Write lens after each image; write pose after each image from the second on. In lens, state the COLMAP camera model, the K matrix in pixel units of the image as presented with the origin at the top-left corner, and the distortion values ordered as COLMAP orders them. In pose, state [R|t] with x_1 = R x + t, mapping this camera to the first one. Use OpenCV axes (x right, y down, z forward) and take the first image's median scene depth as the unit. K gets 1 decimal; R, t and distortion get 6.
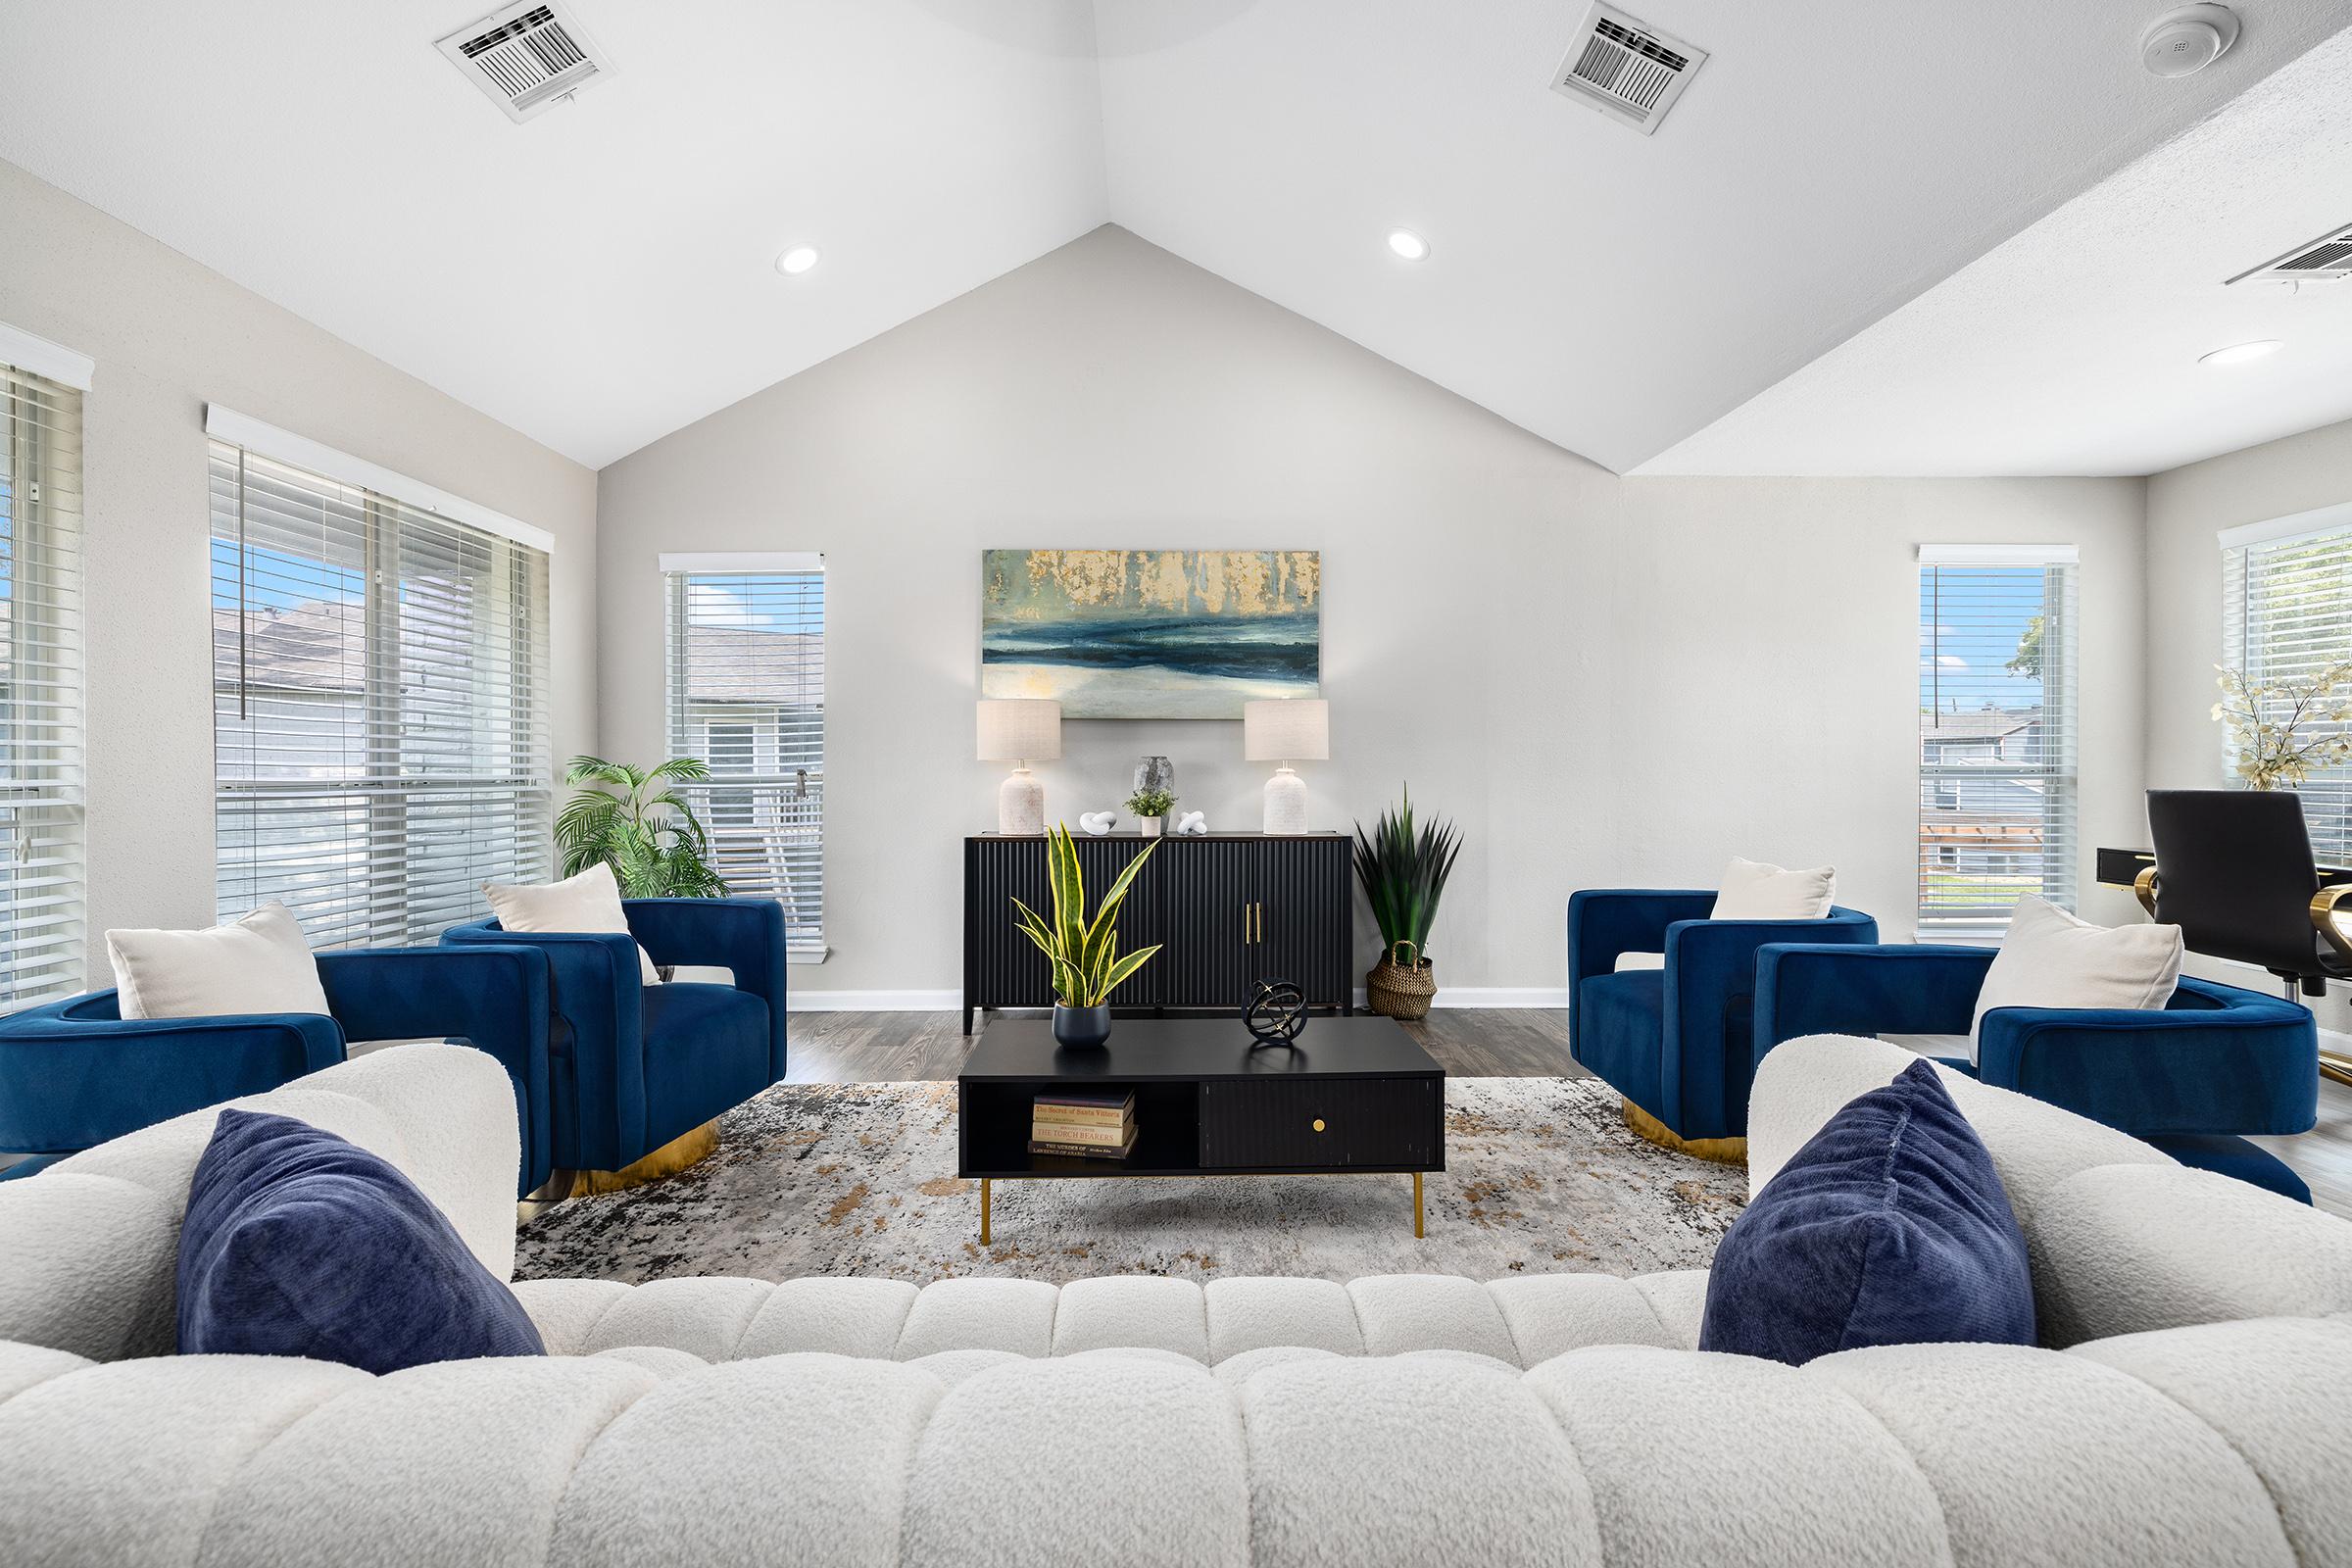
lens RADIAL K [[1008.6, 0, 1166.5], [0, 1008.6, 775.9], [0, 0, 1]] dist [0.001103, -0.000339]
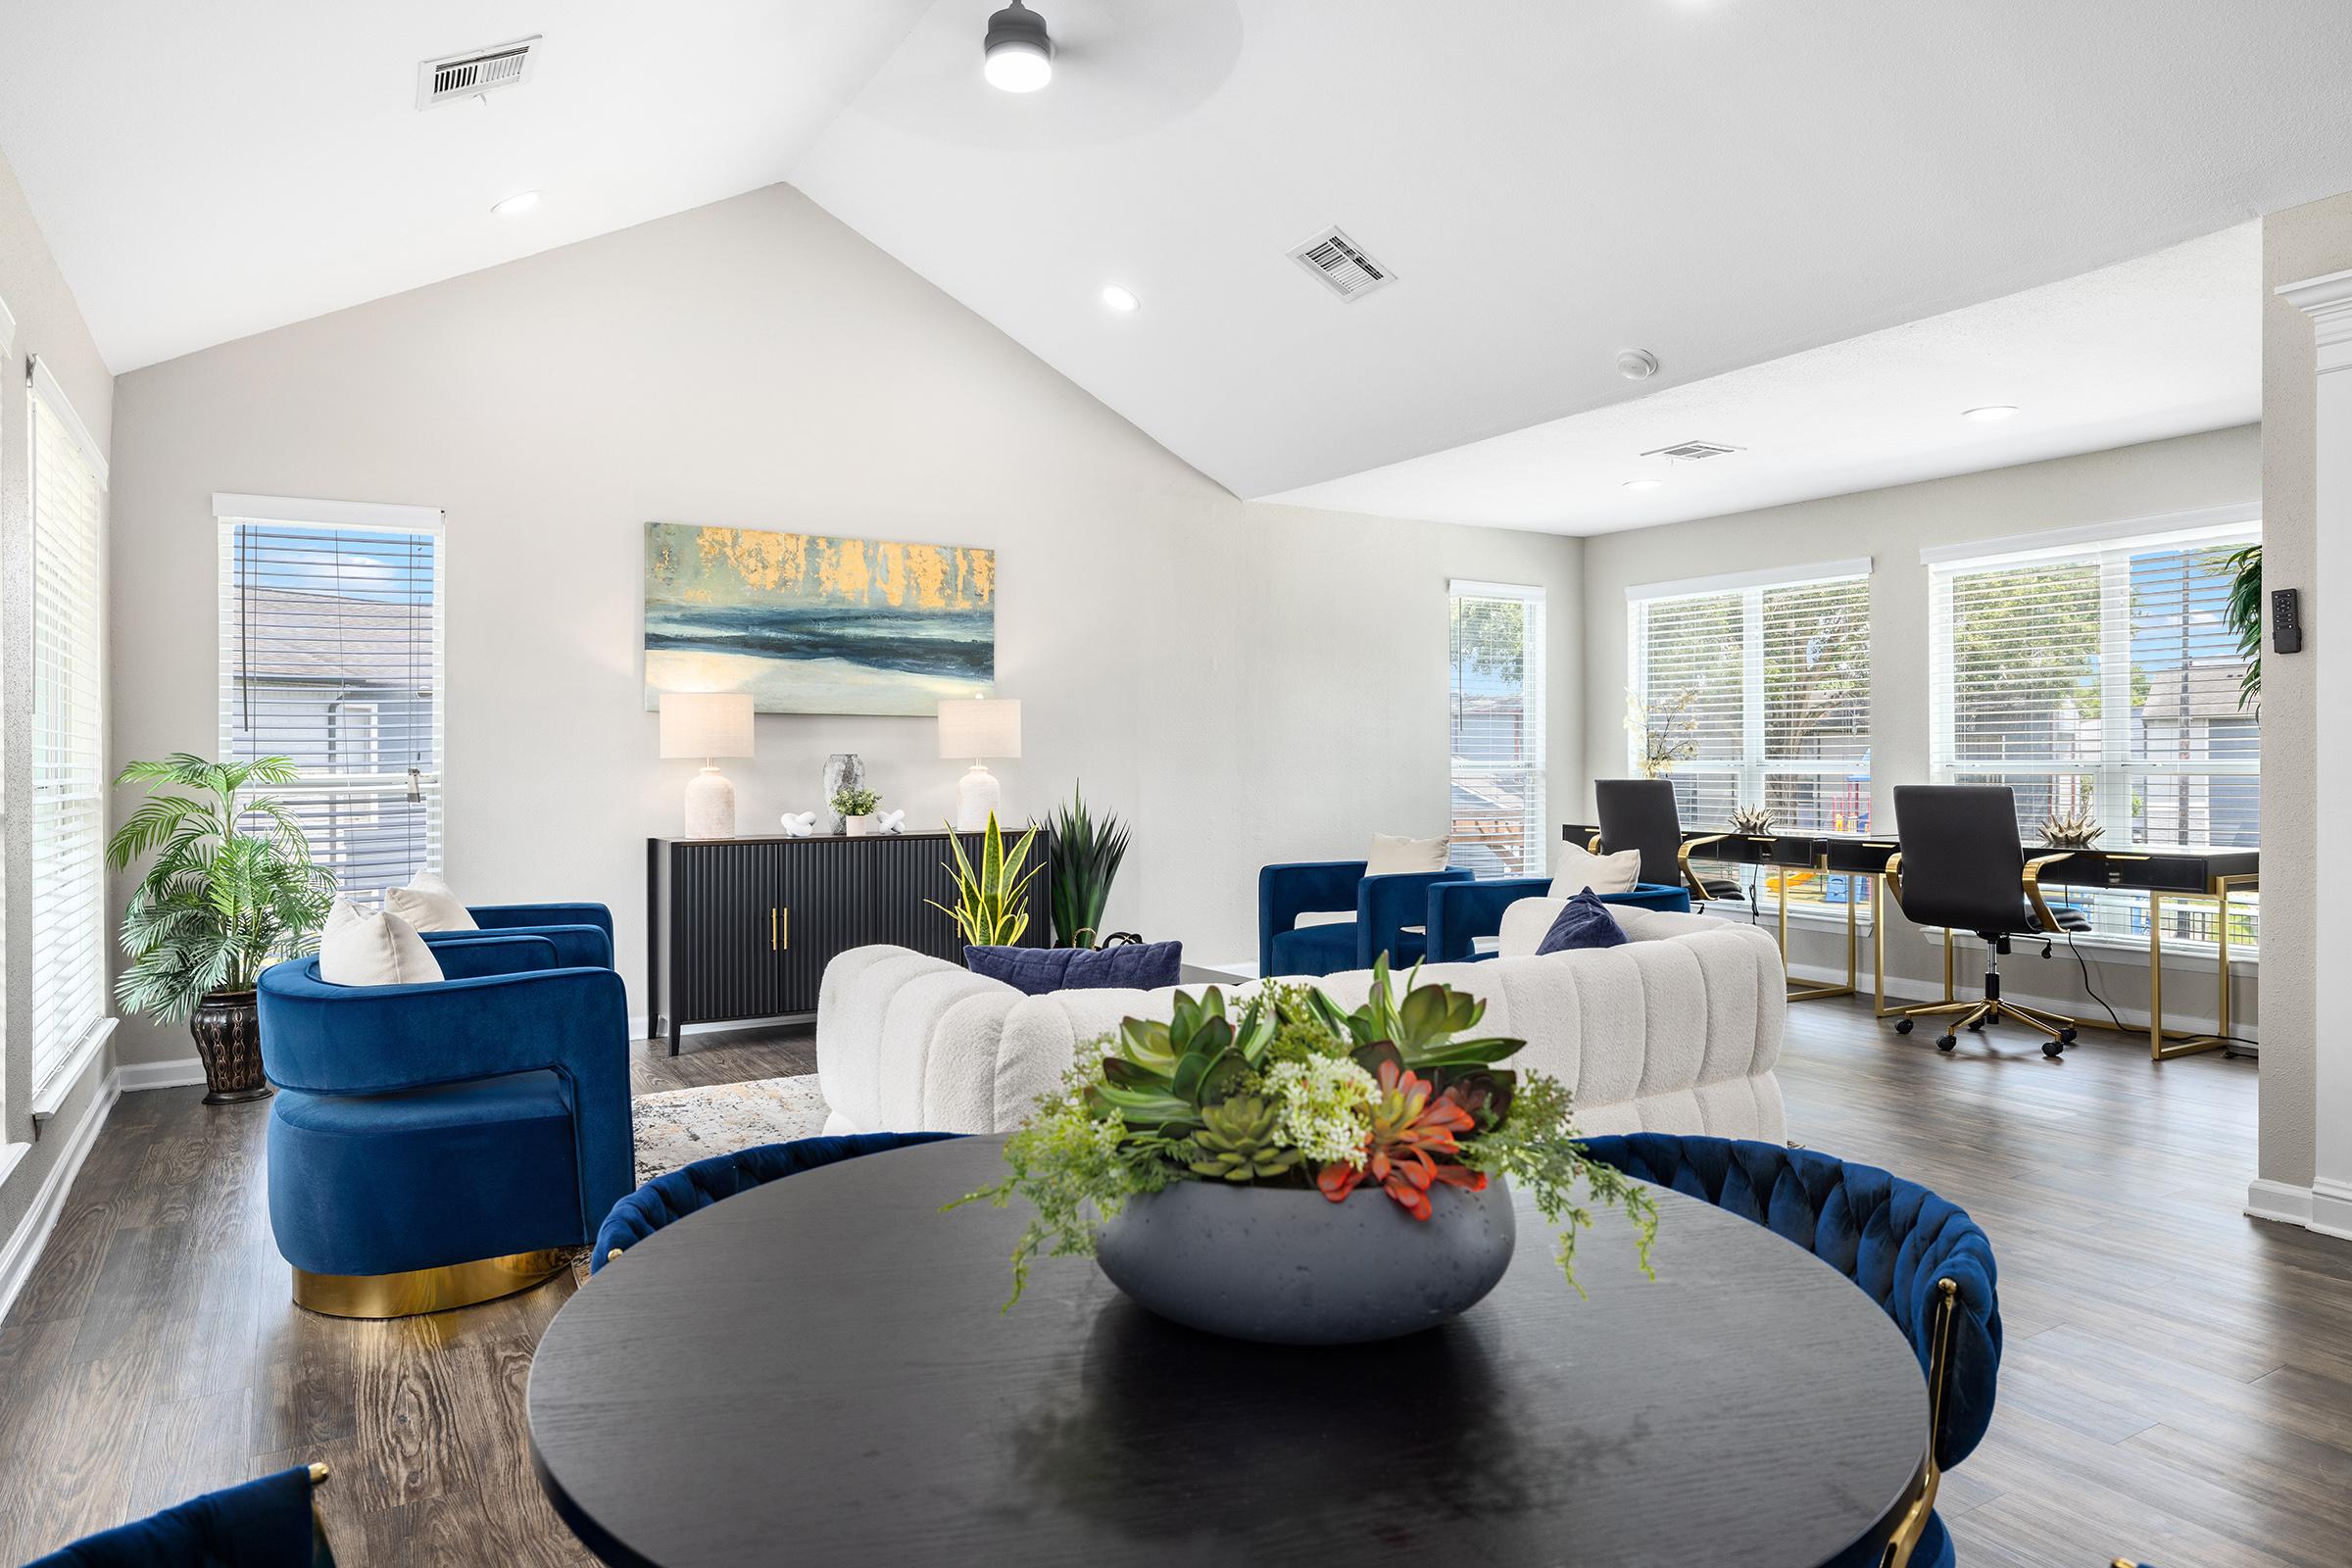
lens RADIAL K [[1479.5, 0, 1183.9], [0, 1479.5, 775.2], [0, 0, 1]] dist [-0.001012, -0.000180]
pose [[0.858662, -0.006594, 0.512500, -0.445130], [0.005343, 0.999978, 0.003914, -0.002875], [-0.512515, -0.000622, 0.858678, -0.365567]]
